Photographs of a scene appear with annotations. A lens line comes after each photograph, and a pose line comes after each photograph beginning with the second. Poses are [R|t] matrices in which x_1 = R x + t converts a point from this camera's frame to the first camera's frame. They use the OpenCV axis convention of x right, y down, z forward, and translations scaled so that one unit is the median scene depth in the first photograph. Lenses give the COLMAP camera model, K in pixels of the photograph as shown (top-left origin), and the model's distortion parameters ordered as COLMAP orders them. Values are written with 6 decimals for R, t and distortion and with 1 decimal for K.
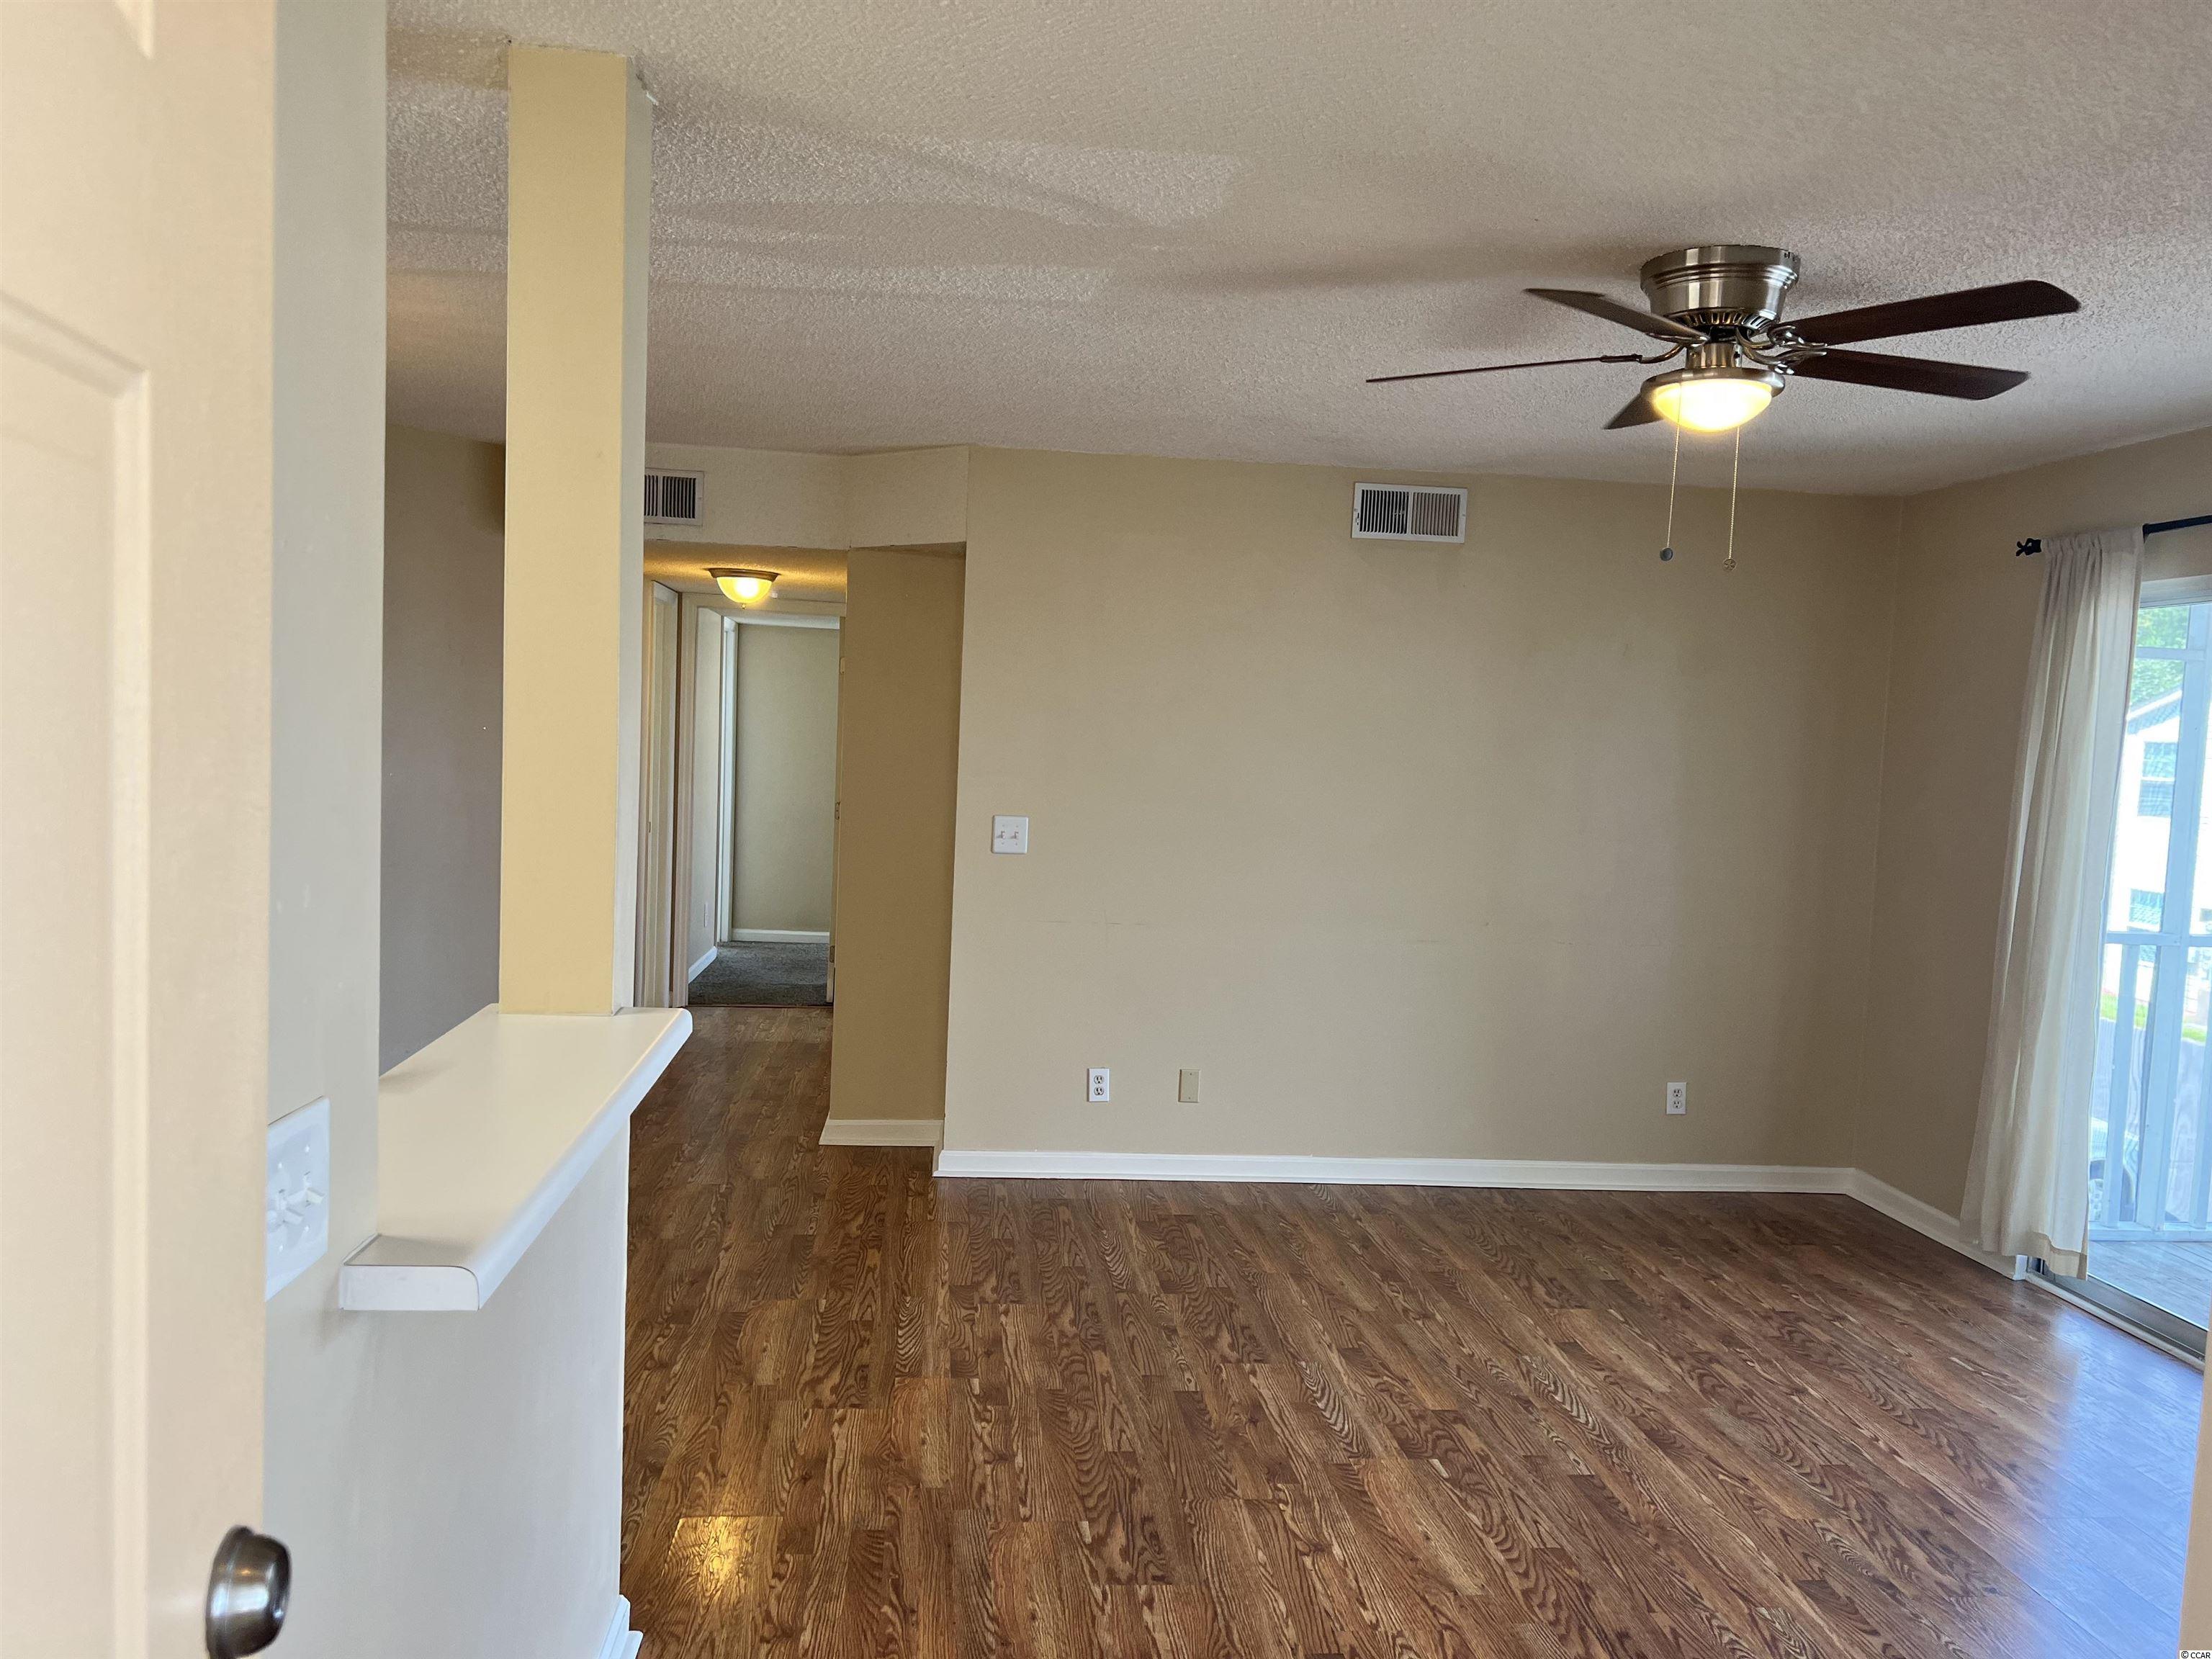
lens RADIAL K [[1671.8, 0, 1102.7], [0, 1671.8, 835.9], [0, 0, 1]] dist [0.061048, -0.070254]
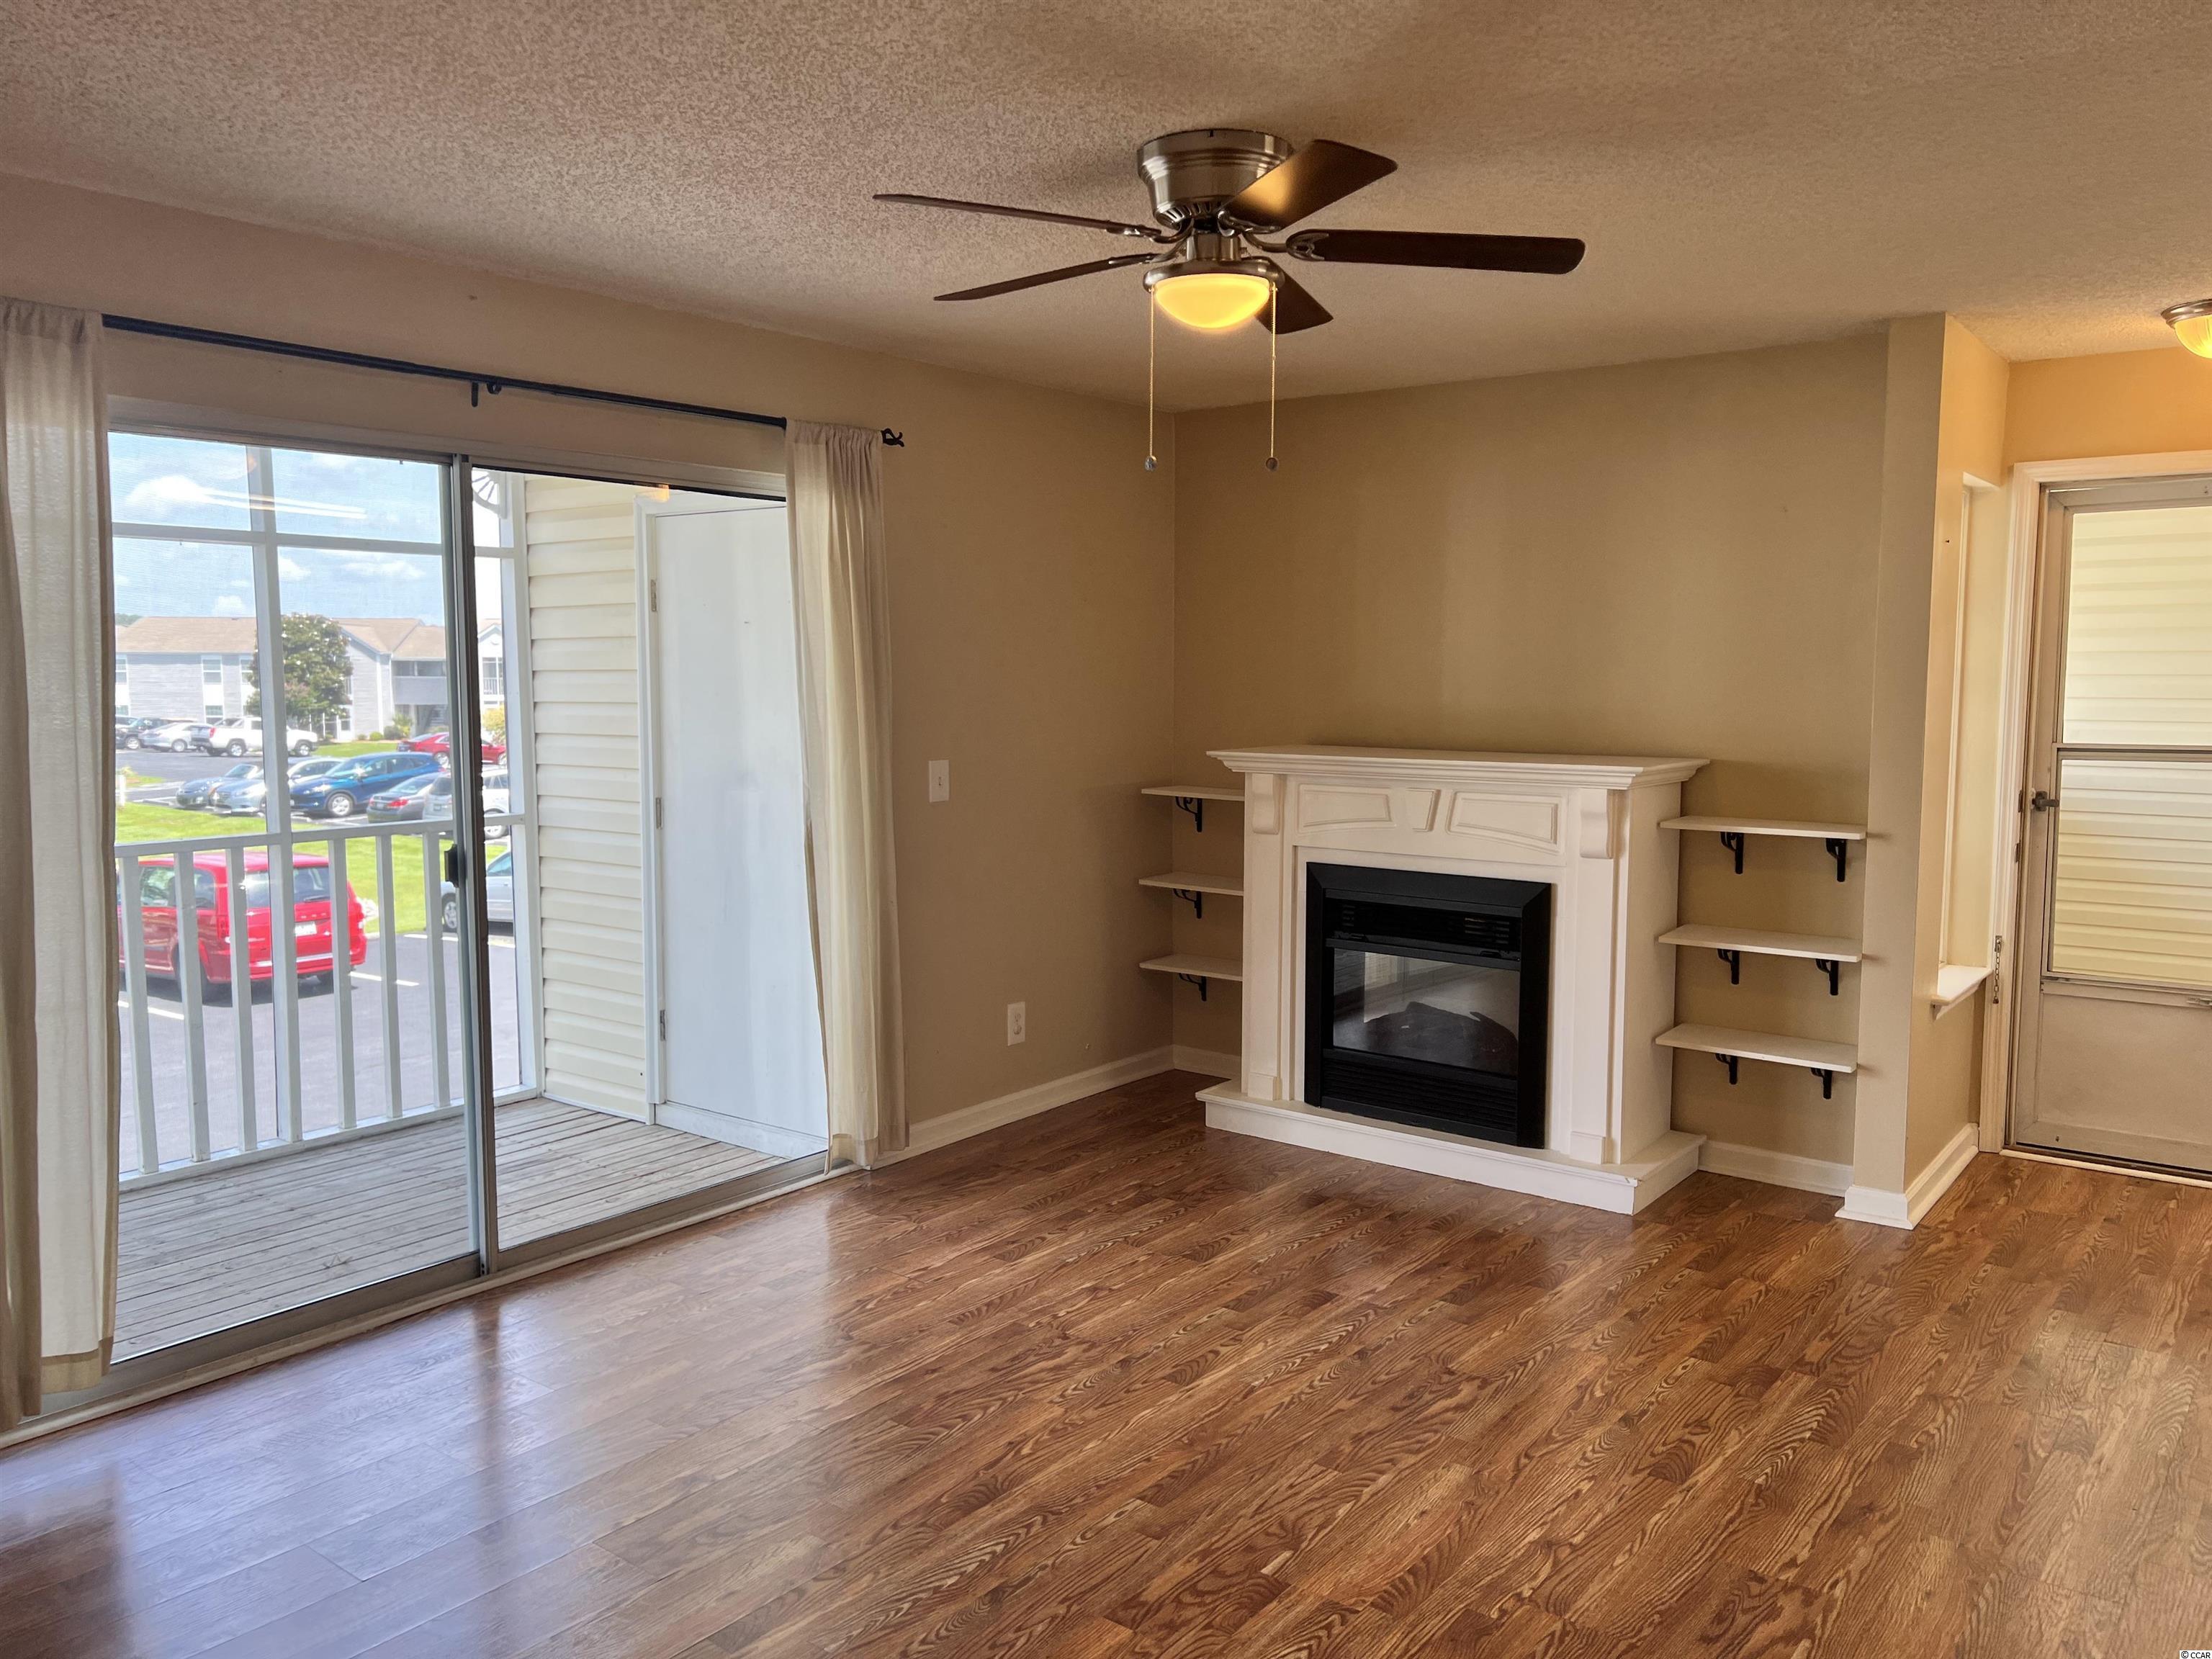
lens RADIAL K [[1671.8, 0, 1109.4], [0, 1671.8, 828.3], [0, 0, 1]] dist [0.061048, -0.070254]
pose [[-0.723133, -0.108810, 0.682084, -0.206147], [0.012718, 0.985249, 0.170656, -0.089272], [-0.690592, 0.132082, -0.711082, 1.280869]]
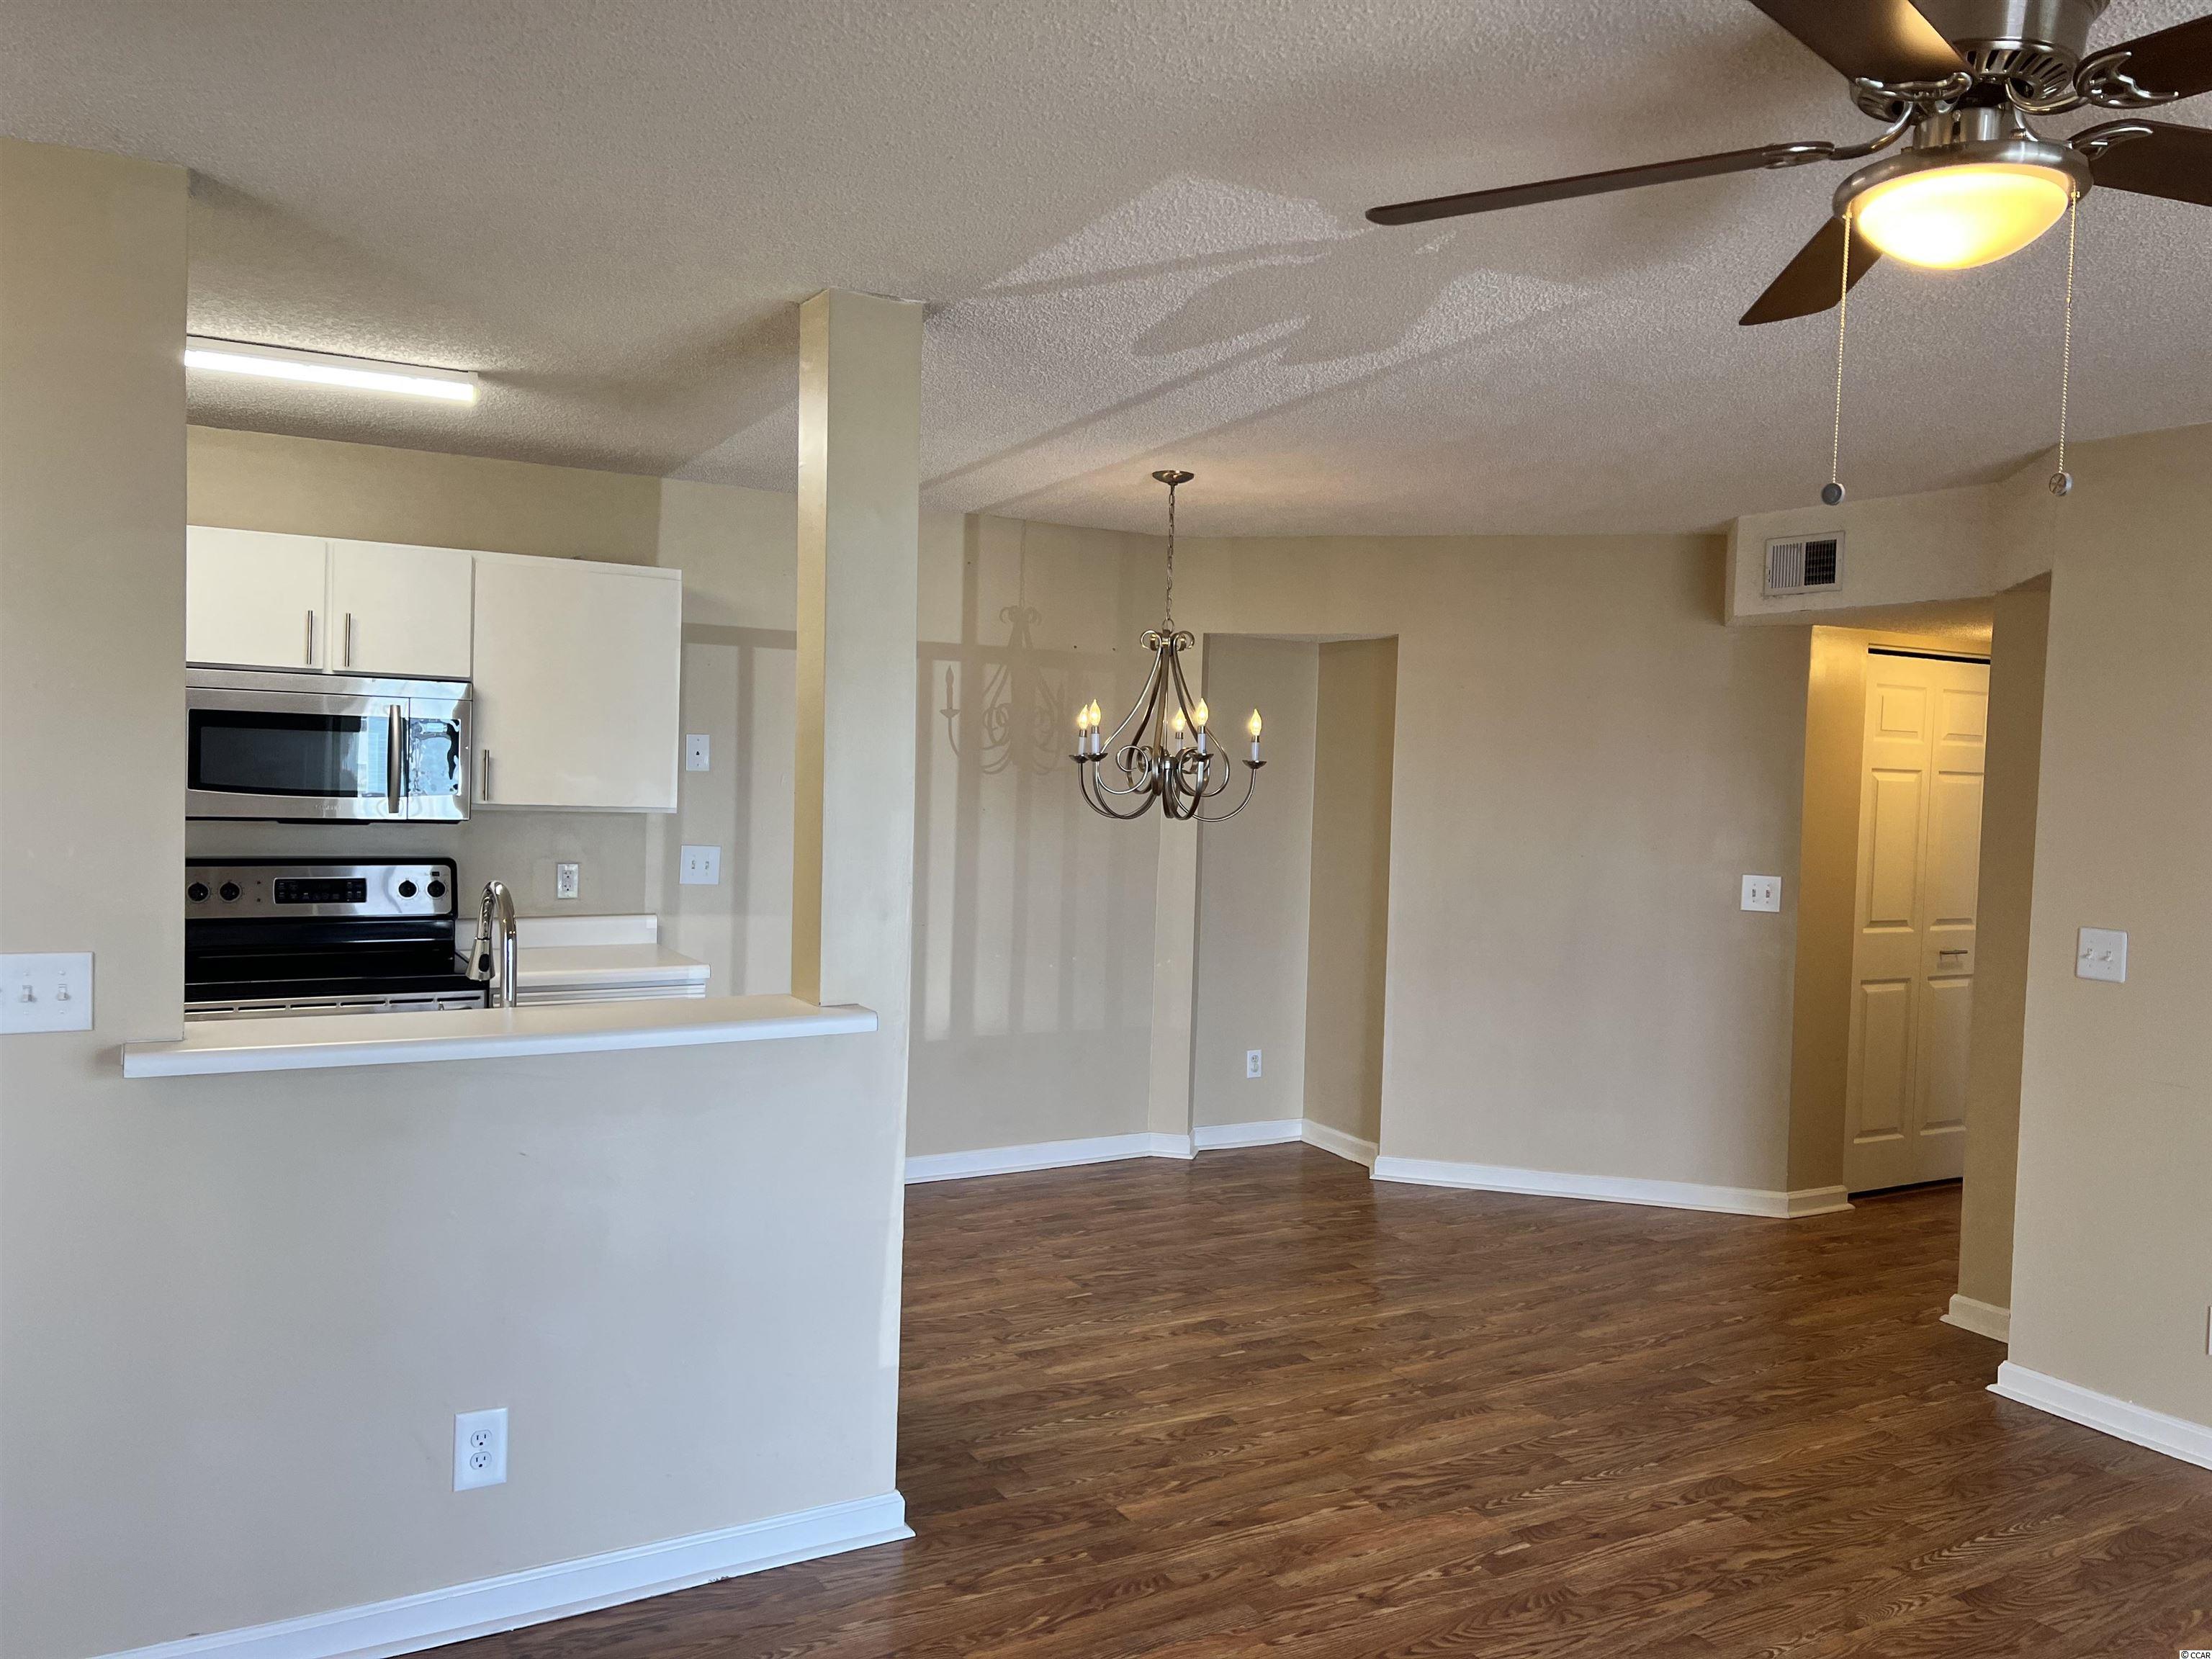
lens RADIAL K [[1671.8, 0, 1118.5], [0, 1671.8, 824.7], [0, 0, 1]] dist [0.061048, -0.070254]
pose [[0.415069, 0.007195, -0.909762, 0.563266], [-0.071490, 0.997135, -0.024731, -0.011432], [0.906977, 0.075304, 0.414394, 0.371716]]
